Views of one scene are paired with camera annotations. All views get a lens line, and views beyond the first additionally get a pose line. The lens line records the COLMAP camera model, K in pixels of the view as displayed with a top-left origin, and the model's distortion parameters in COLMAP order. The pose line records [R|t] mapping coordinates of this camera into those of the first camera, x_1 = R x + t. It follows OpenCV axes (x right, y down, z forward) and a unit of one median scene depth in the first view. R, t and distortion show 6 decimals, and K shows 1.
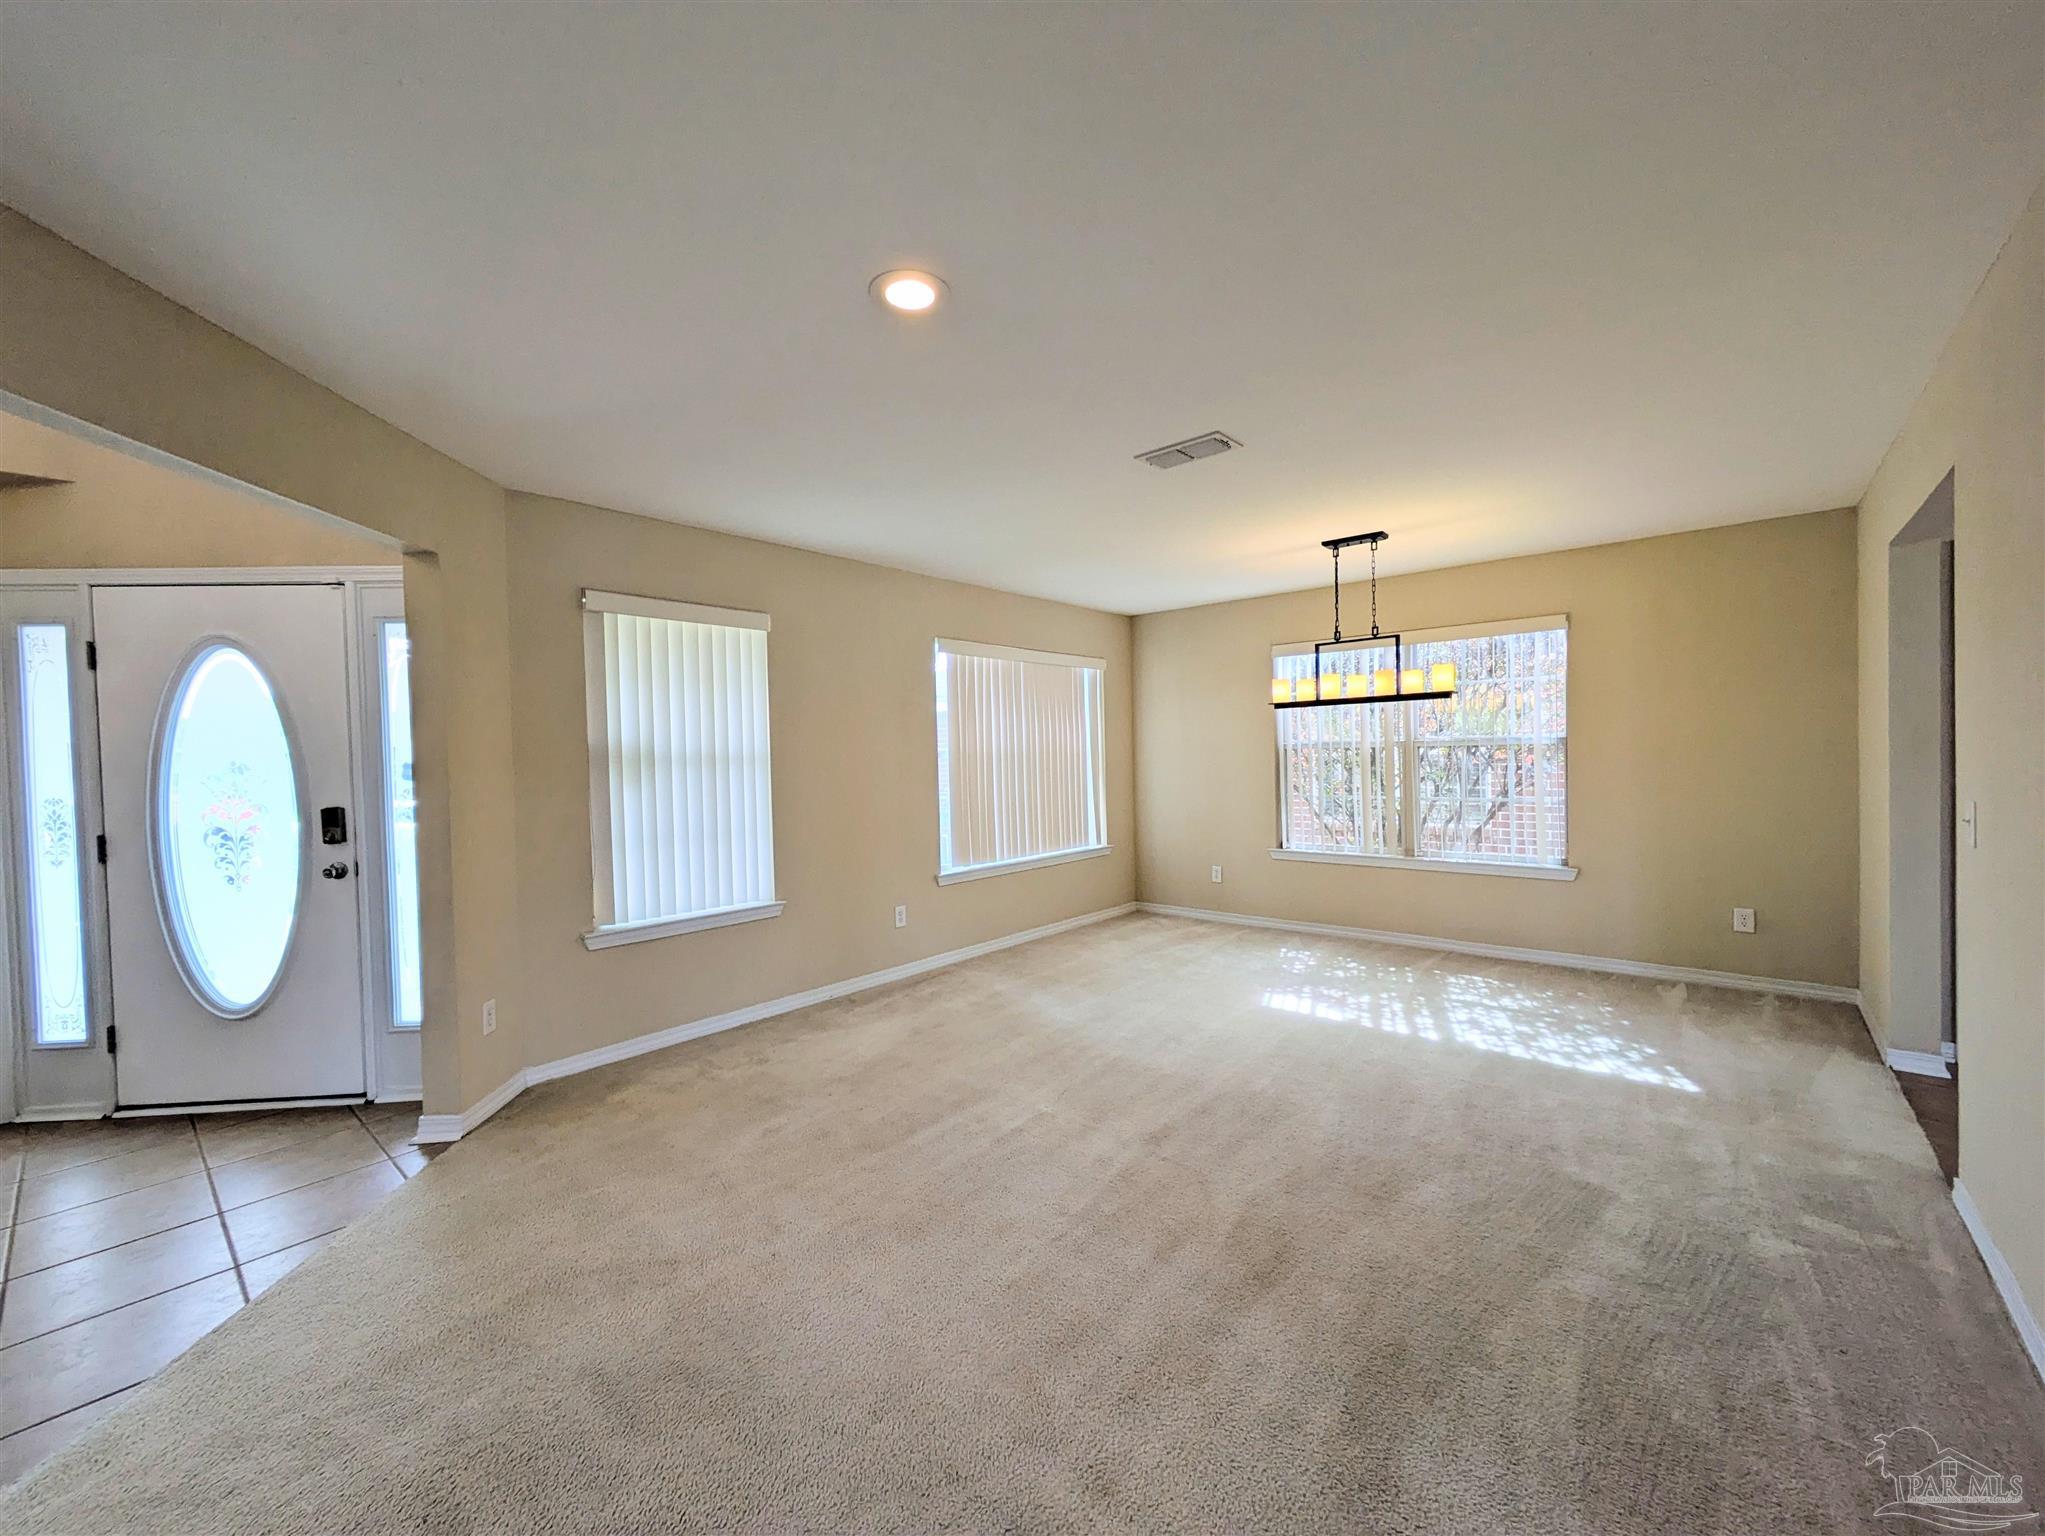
lens RADIAL K [[807.3, 0, 1027.5], [0, 807.3, 769.5], [0, 0, 1]] dist [-0.000617, 0.000744]
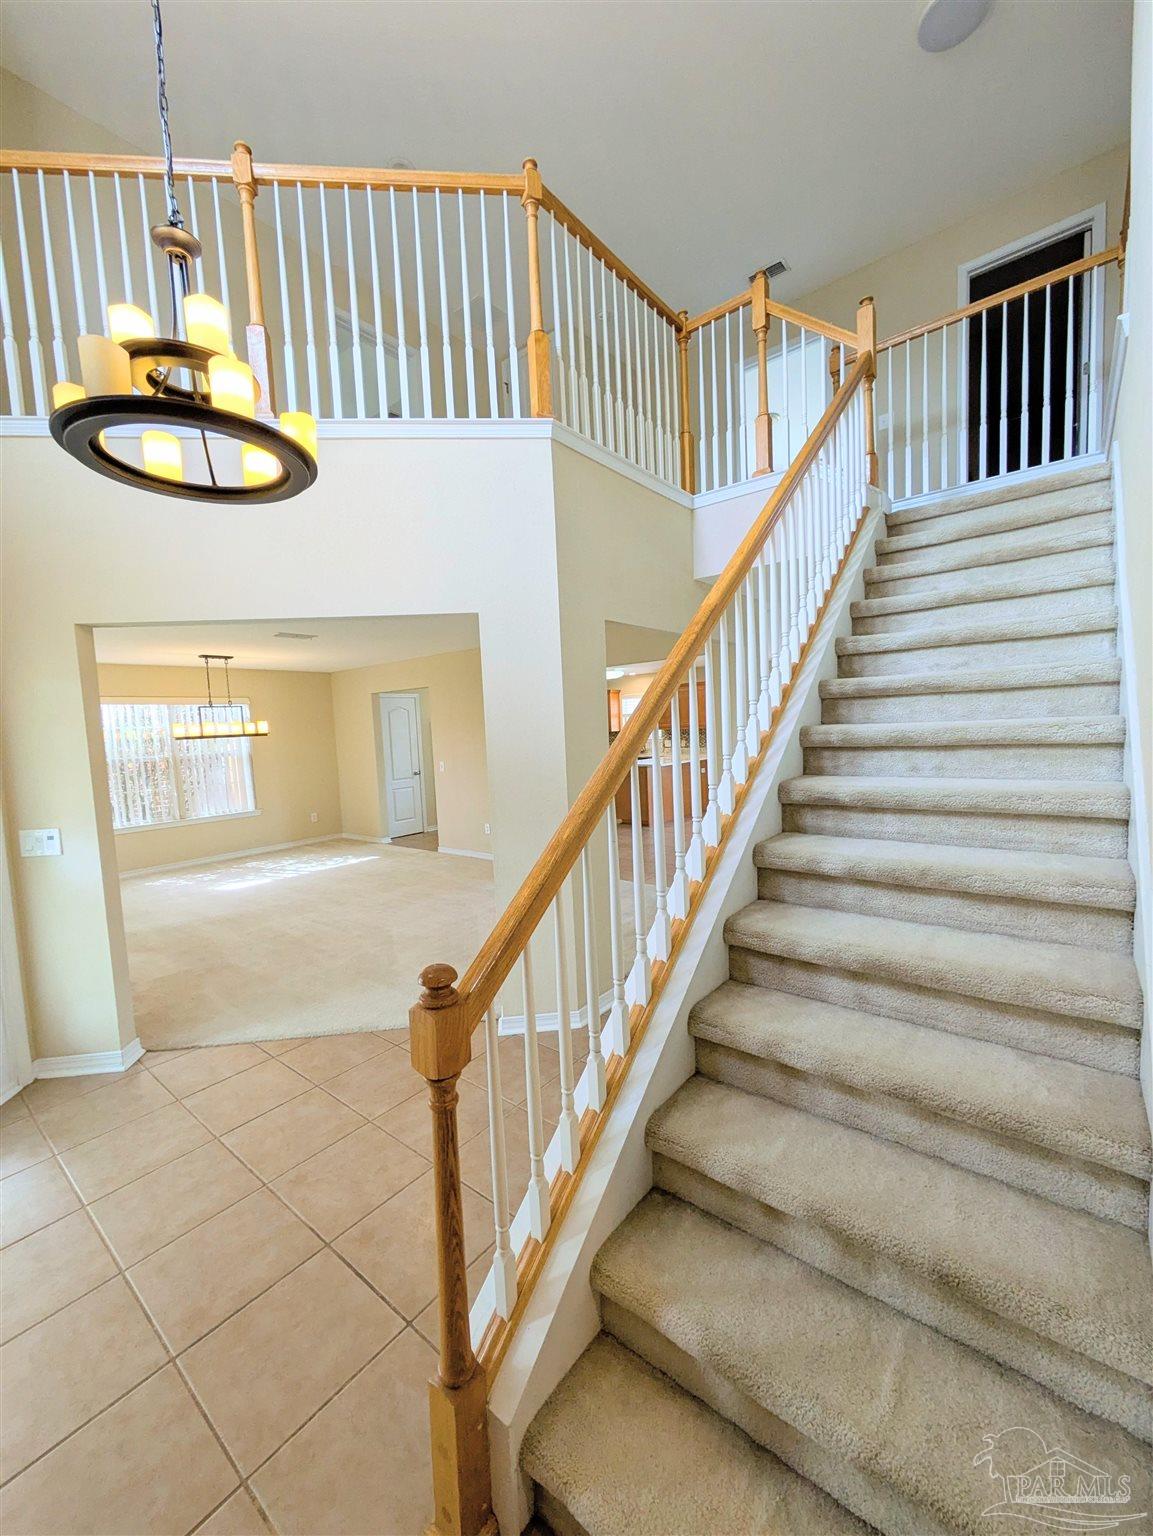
lens RADIAL K [[606.3, 0, 576.5], [0, 606.3, 768.0], [0, 0, 1]] dist [-0.000617, 0.000744]
pose [[-0.038015, -0.047588, 0.998143, -1.523158], [0.064794, 0.996646, 0.049984, -0.031991], [-0.997174, 0.066573, -0.034804, 0.224449]]
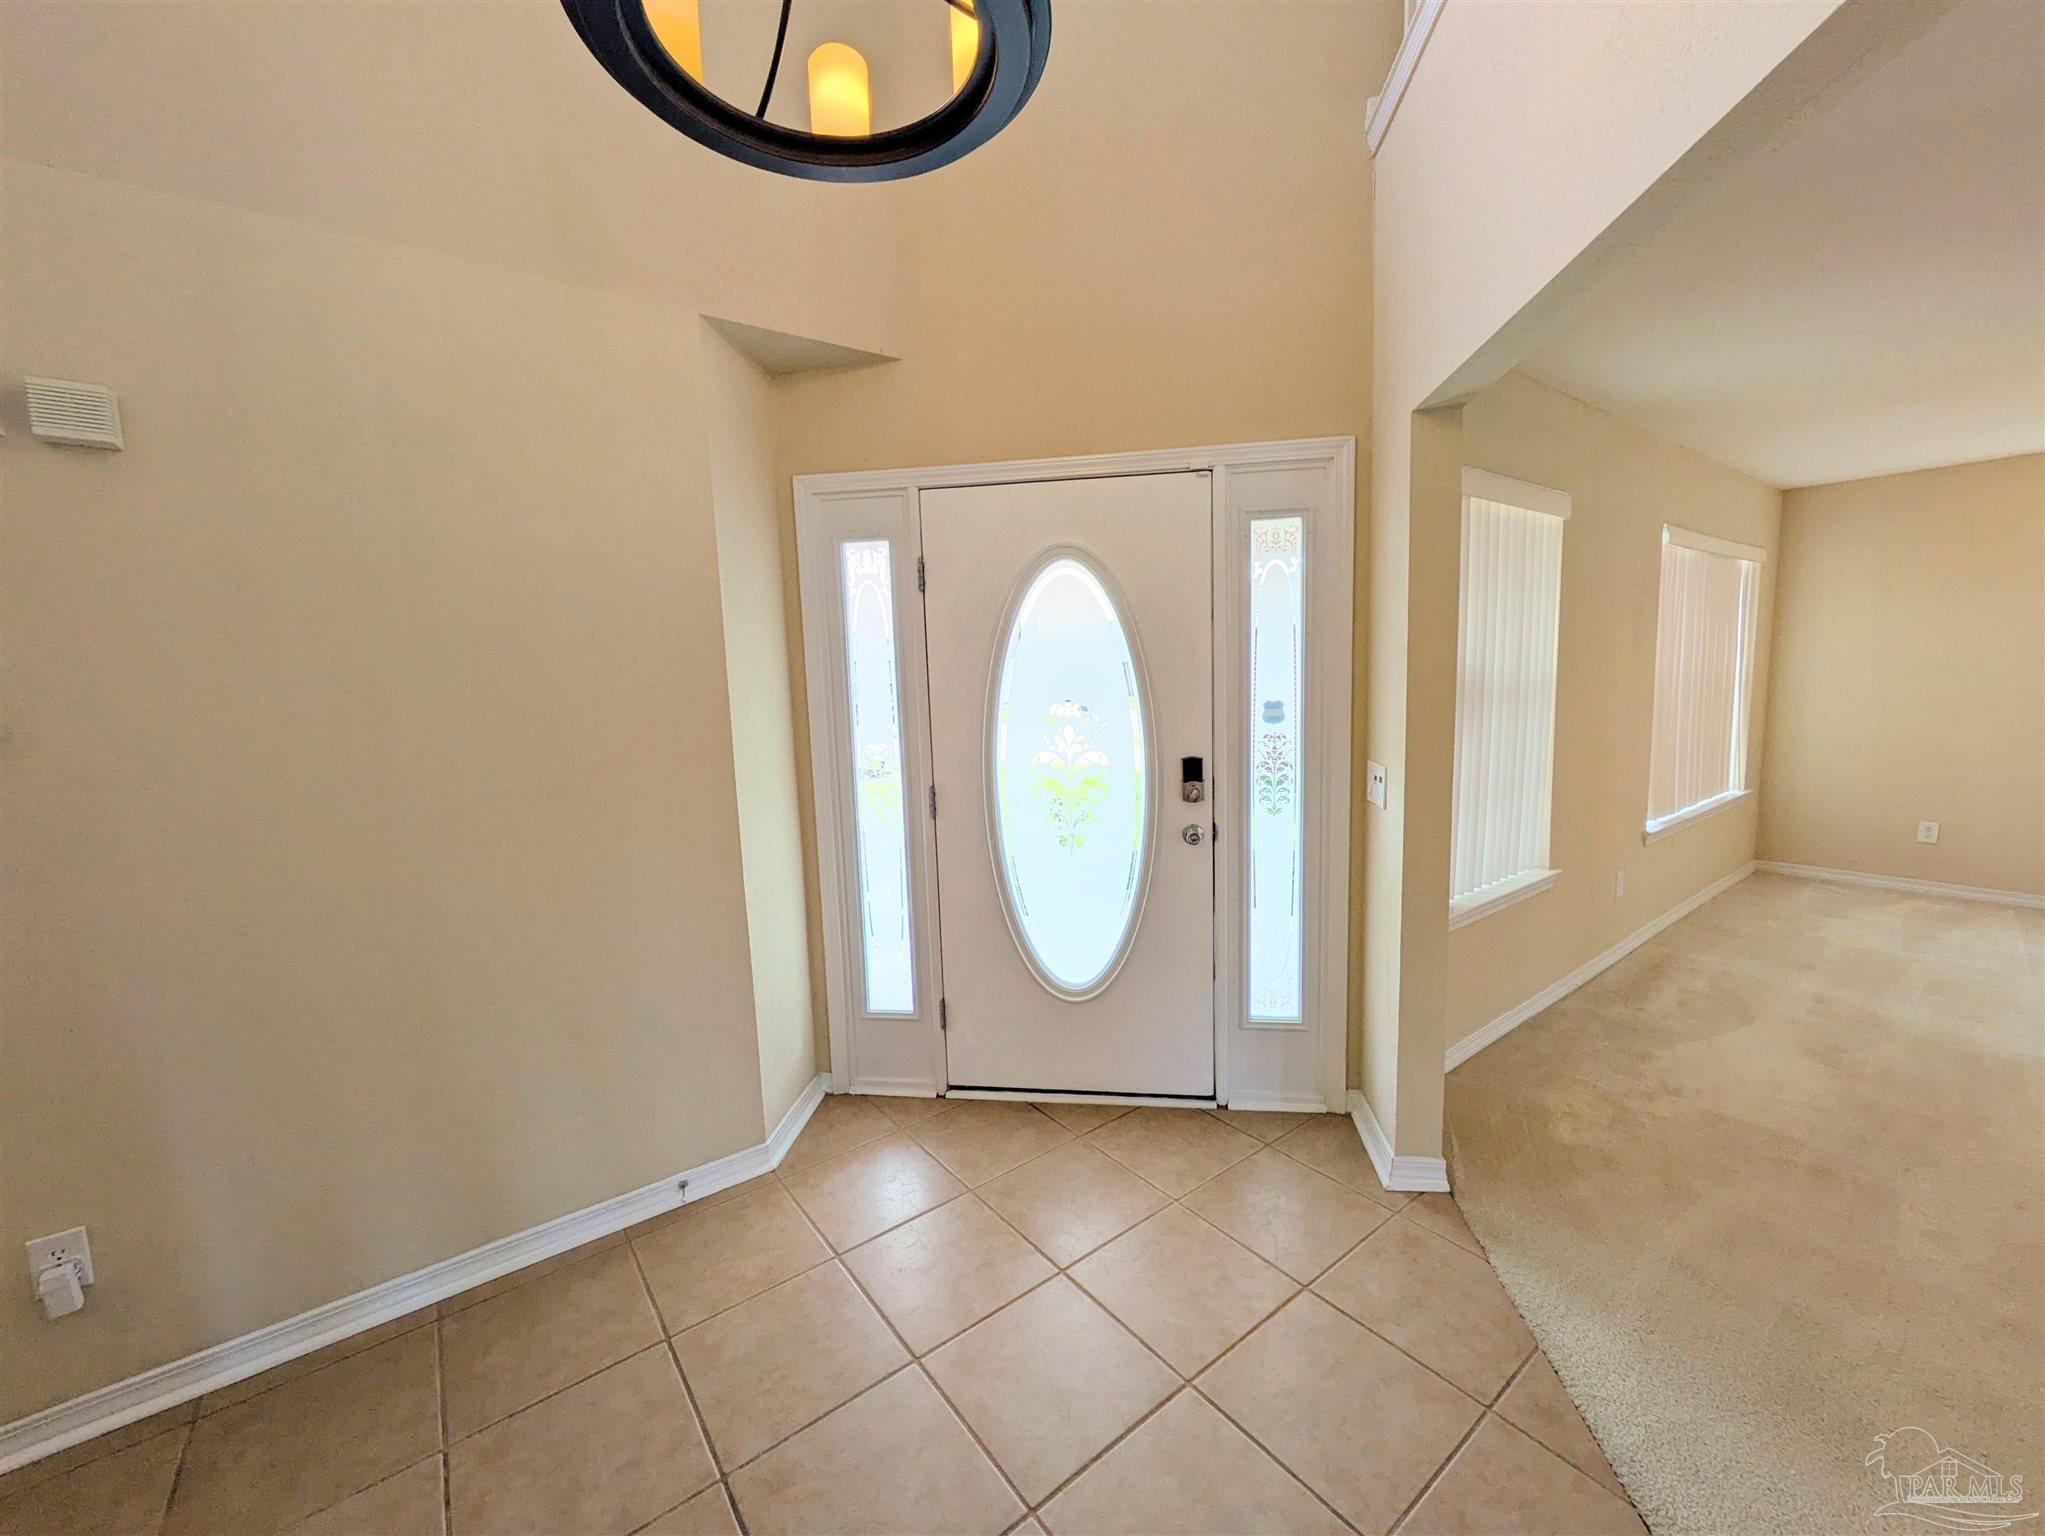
lens RADIAL K [[807.3, 0, 1027.5], [0, 807.3, 769.5], [0, 0, 1]] dist [-0.000617, 0.000744]
pose [[0.978359, 0.017342, -0.206186, -0.852191], [0.004979, 0.994220, 0.107250, -0.028045], [0.206854, -0.105955, 0.972617, 0.179940]]
